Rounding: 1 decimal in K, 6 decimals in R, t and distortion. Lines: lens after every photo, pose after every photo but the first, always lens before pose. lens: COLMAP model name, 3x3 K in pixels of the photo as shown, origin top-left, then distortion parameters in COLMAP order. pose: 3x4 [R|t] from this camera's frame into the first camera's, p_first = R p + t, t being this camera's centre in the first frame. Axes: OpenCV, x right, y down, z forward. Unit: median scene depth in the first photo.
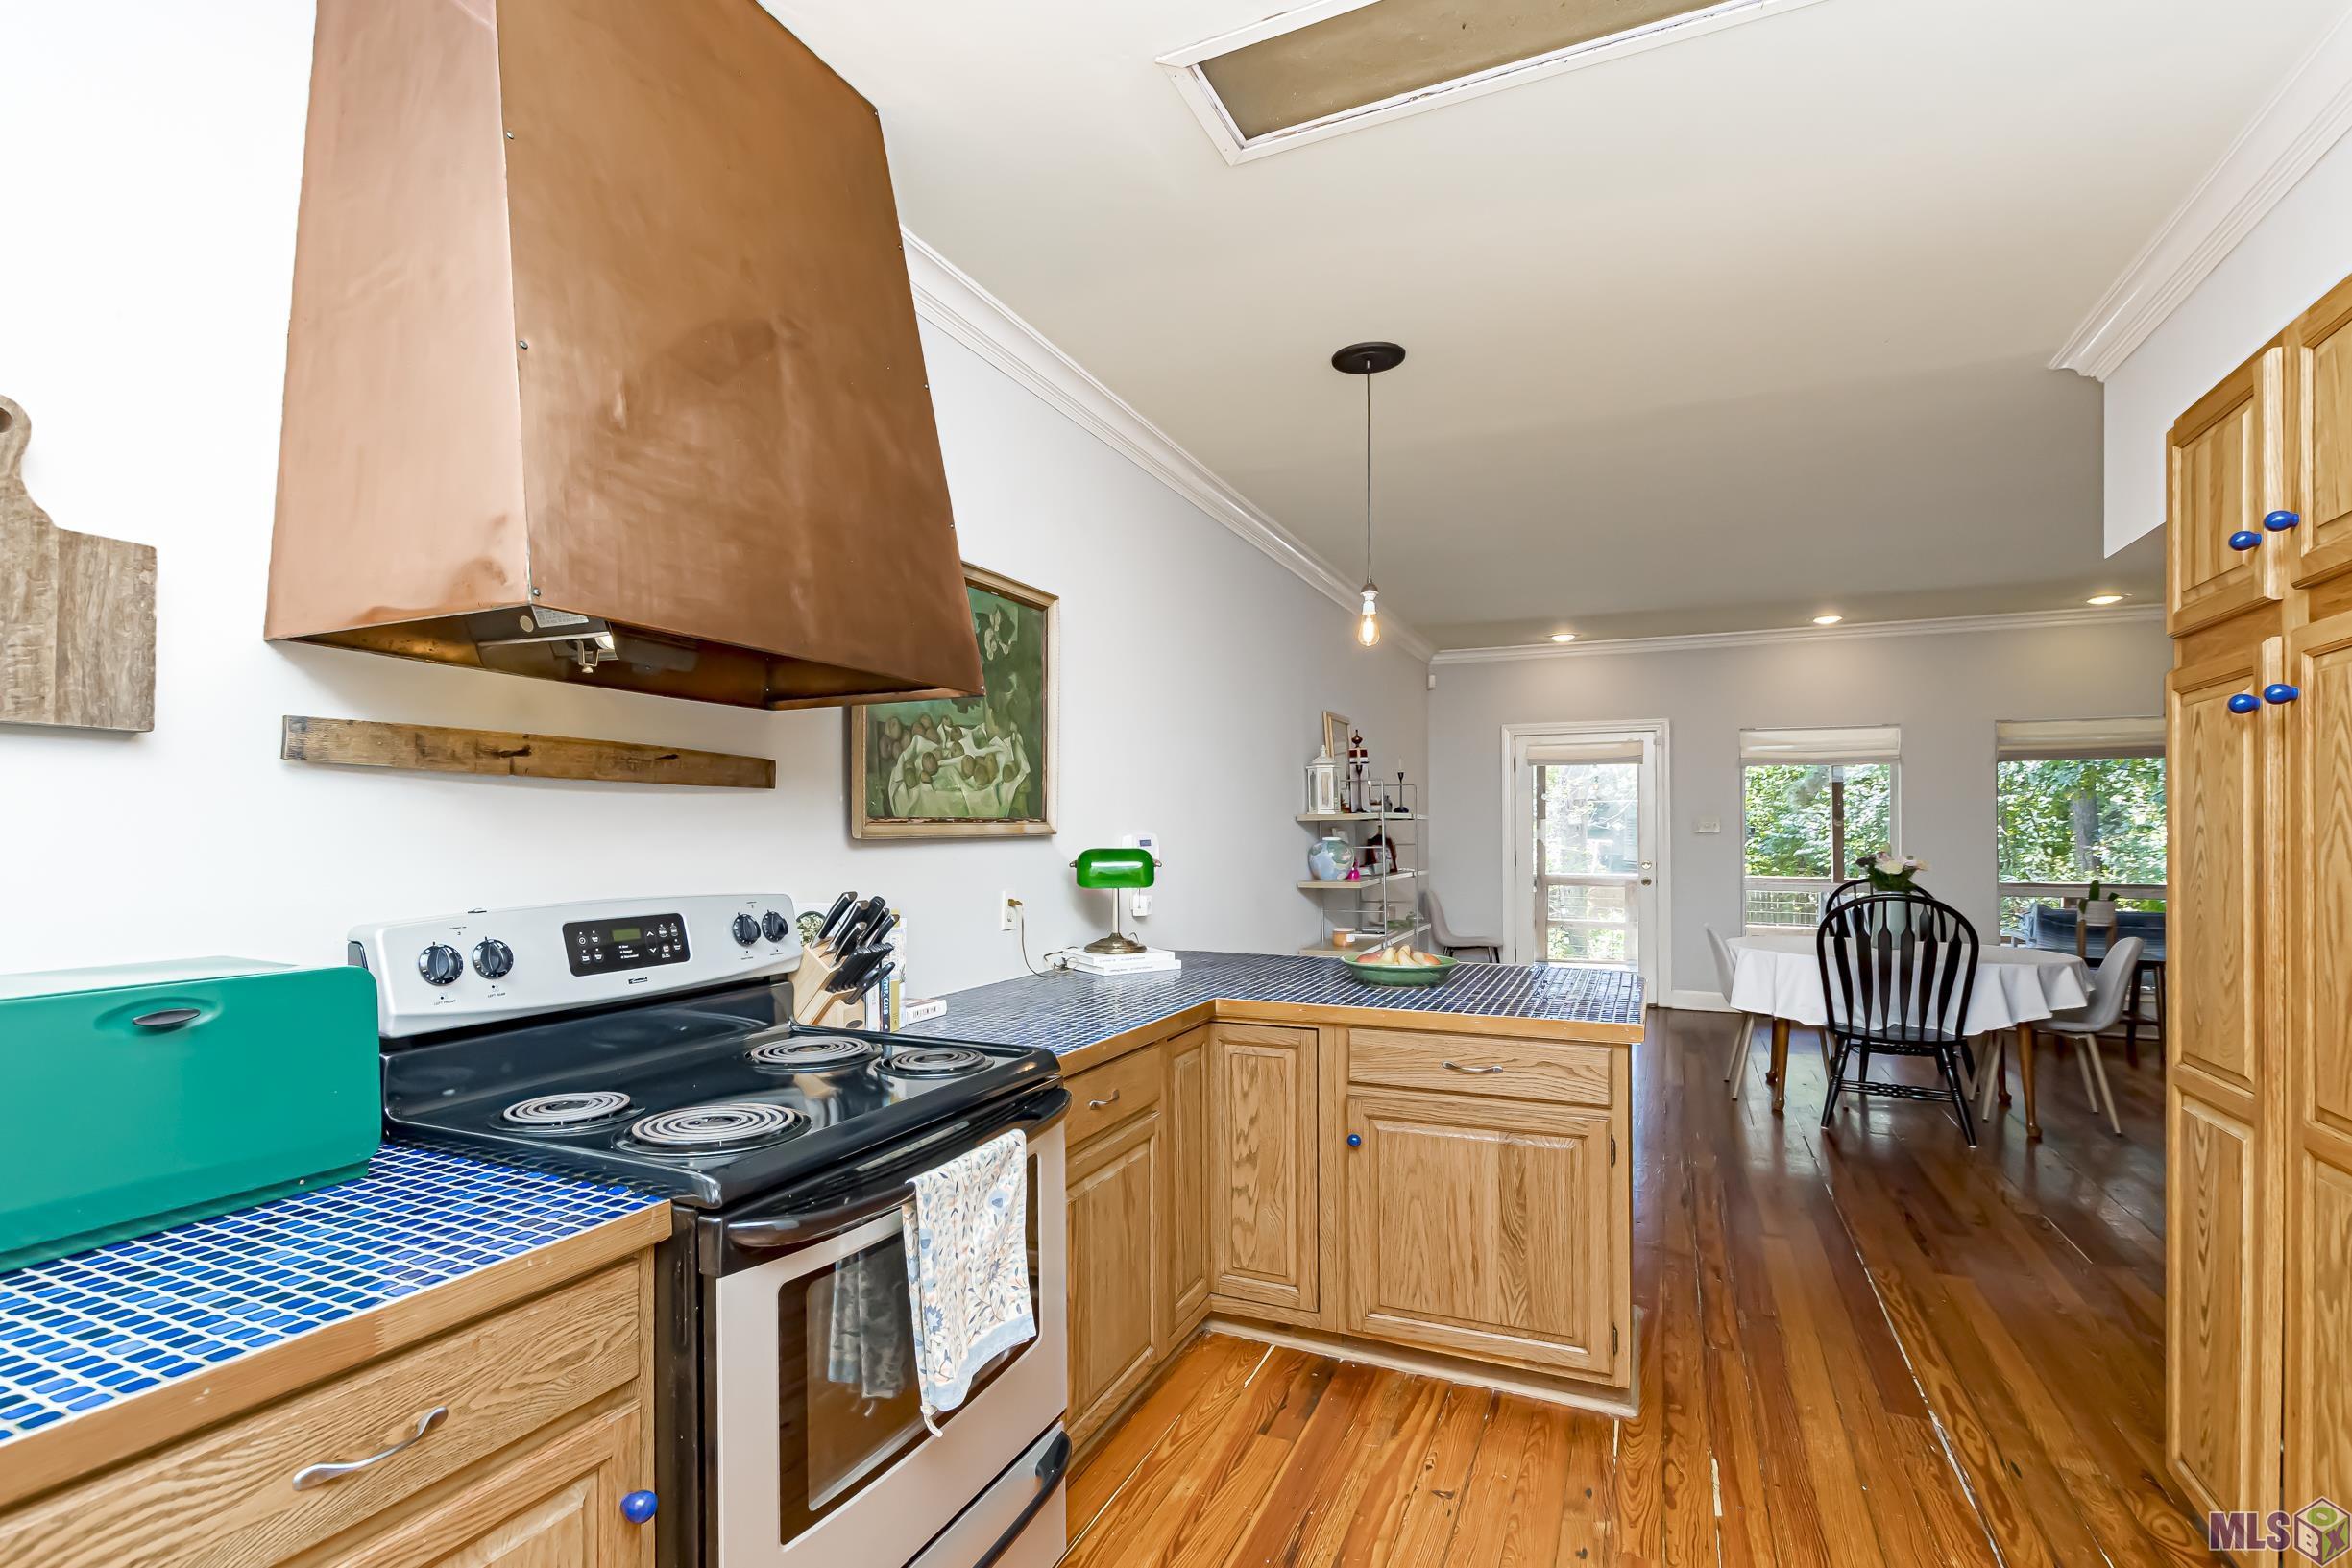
lens RADIAL K [[1133.9, 0, 1166.3], [0, 1133.9, 841.3], [0, 0, 1]] dist [0.002775, -0.000995]
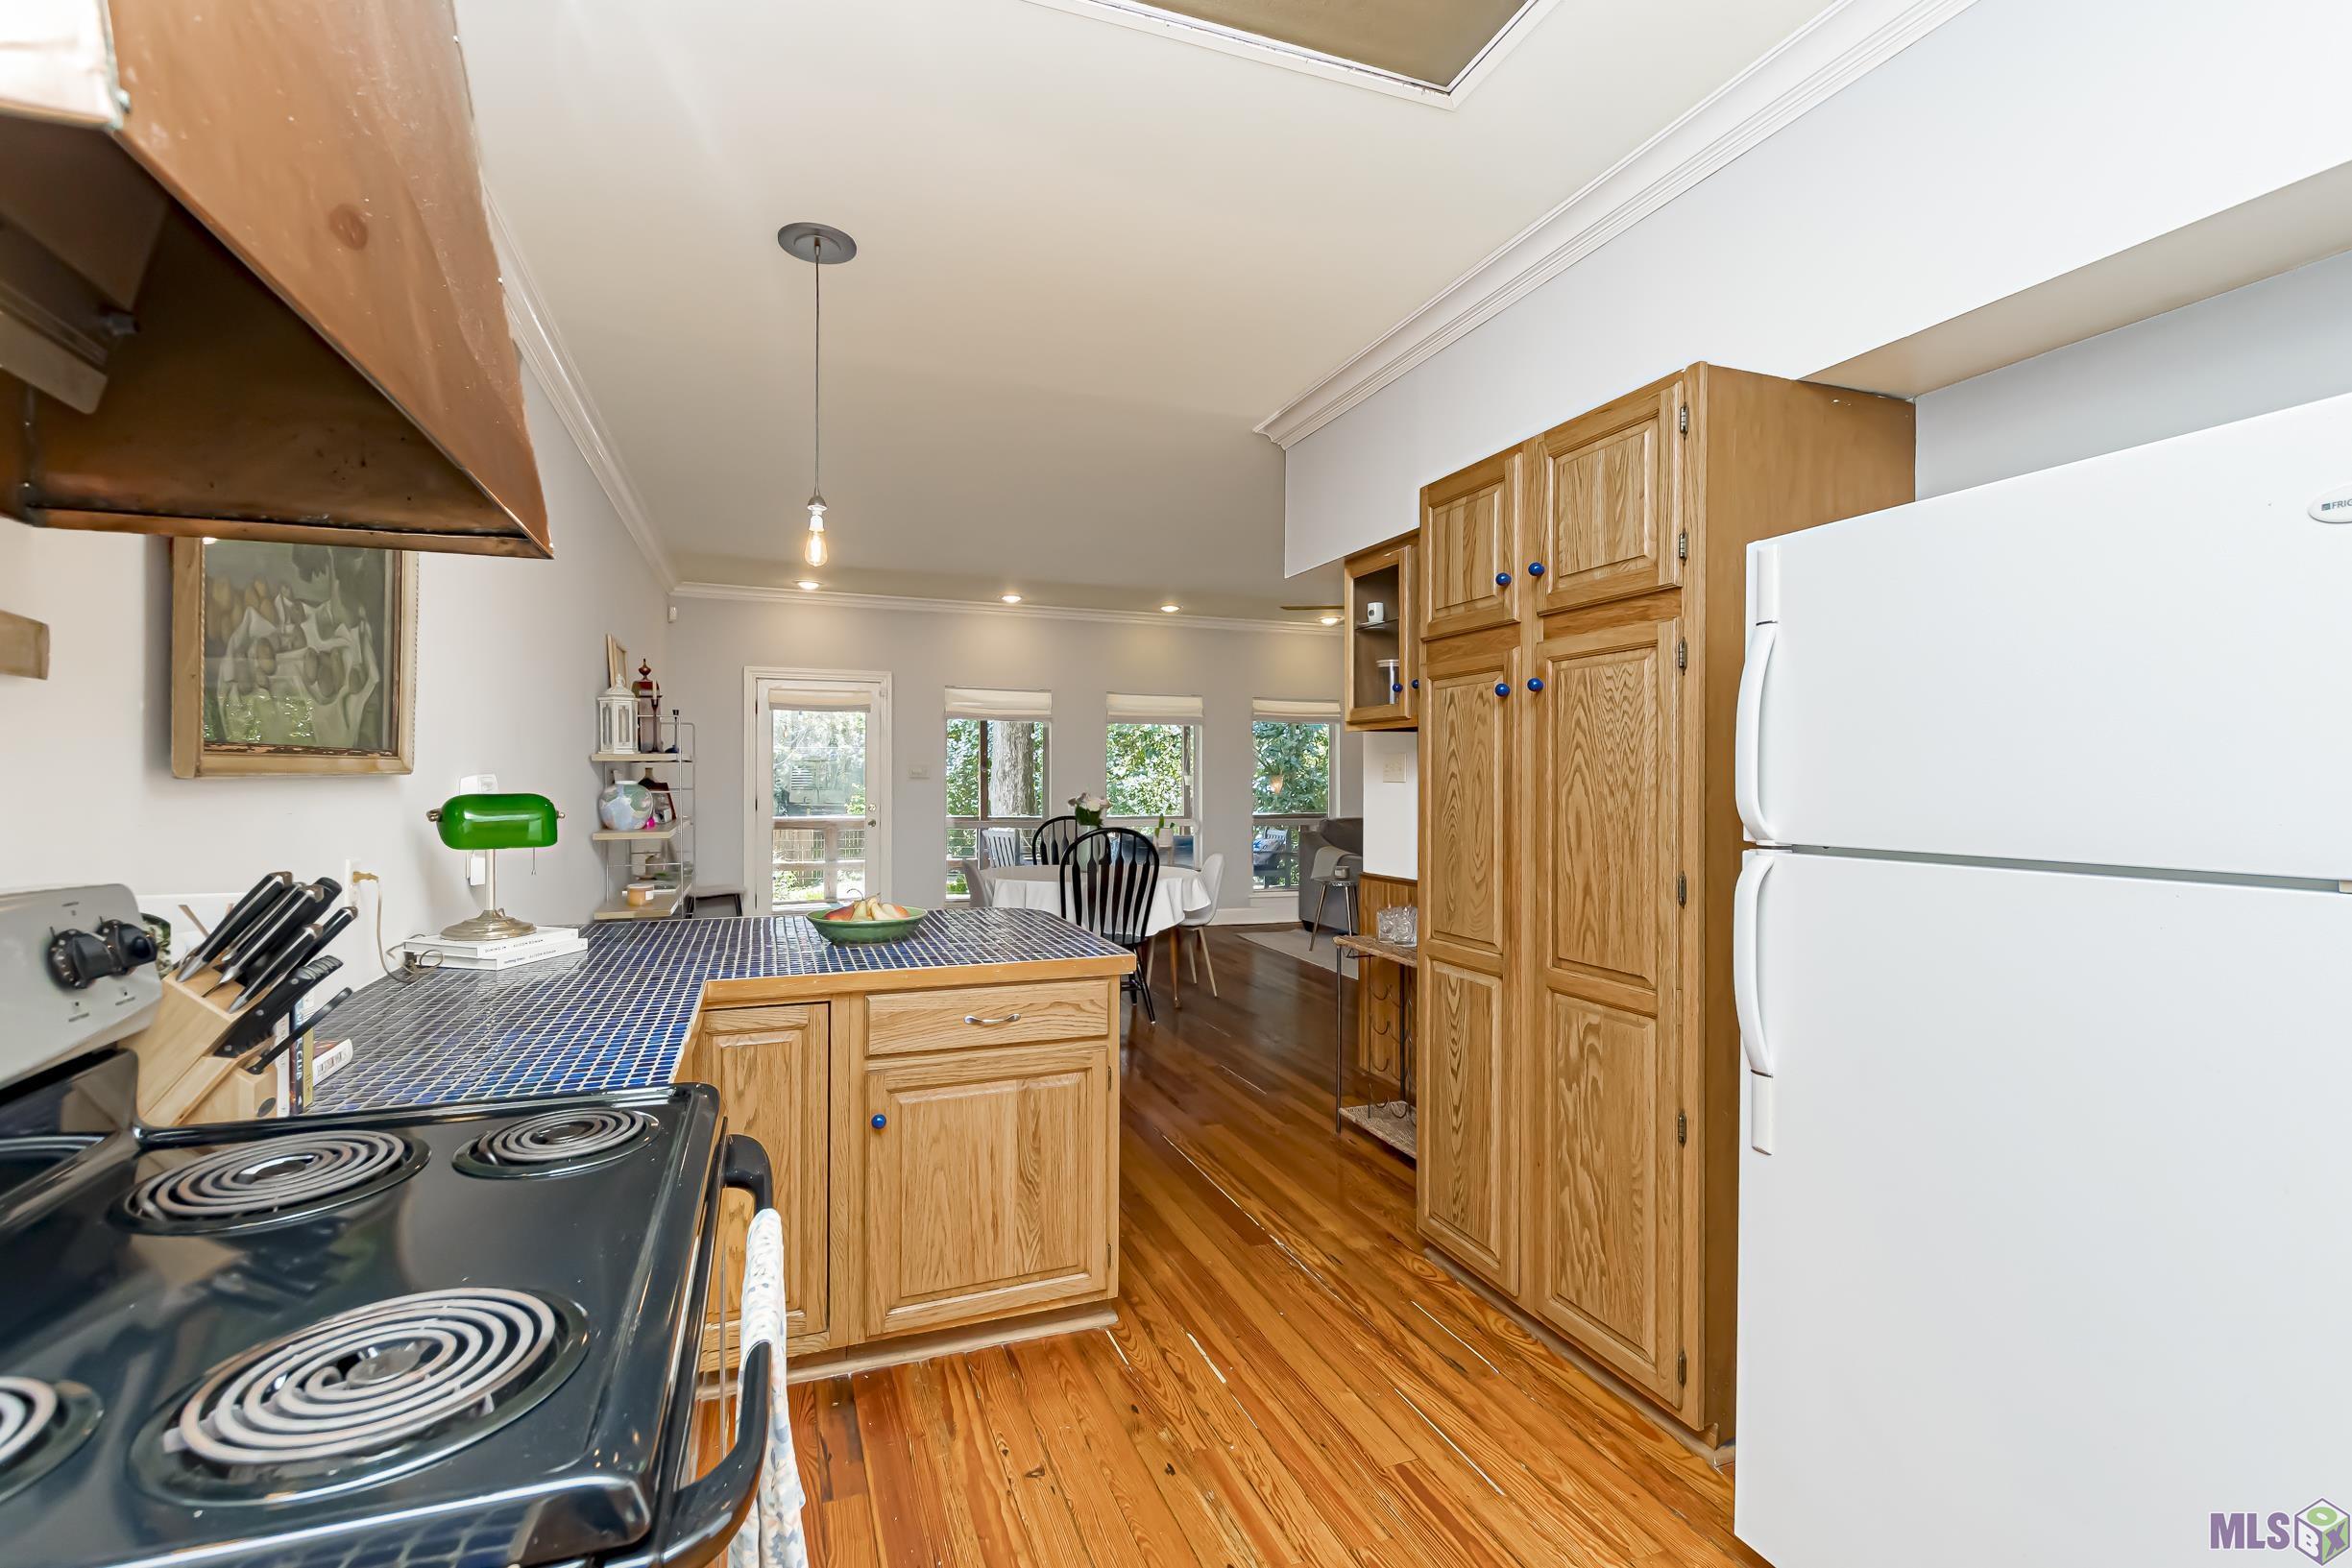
lens RADIAL K [[1074.6, 0, 1176.0], [0, 1074.6, 784.0], [0, 0, 1]] dist [-0.000056, -0.000163]
pose [[0.713727, 0.000006, 0.700424, -0.259267], [0.001230, 0.999998, -0.001262, 0.001454], [-0.700423, 0.001762, 0.713726, 0.239253]]
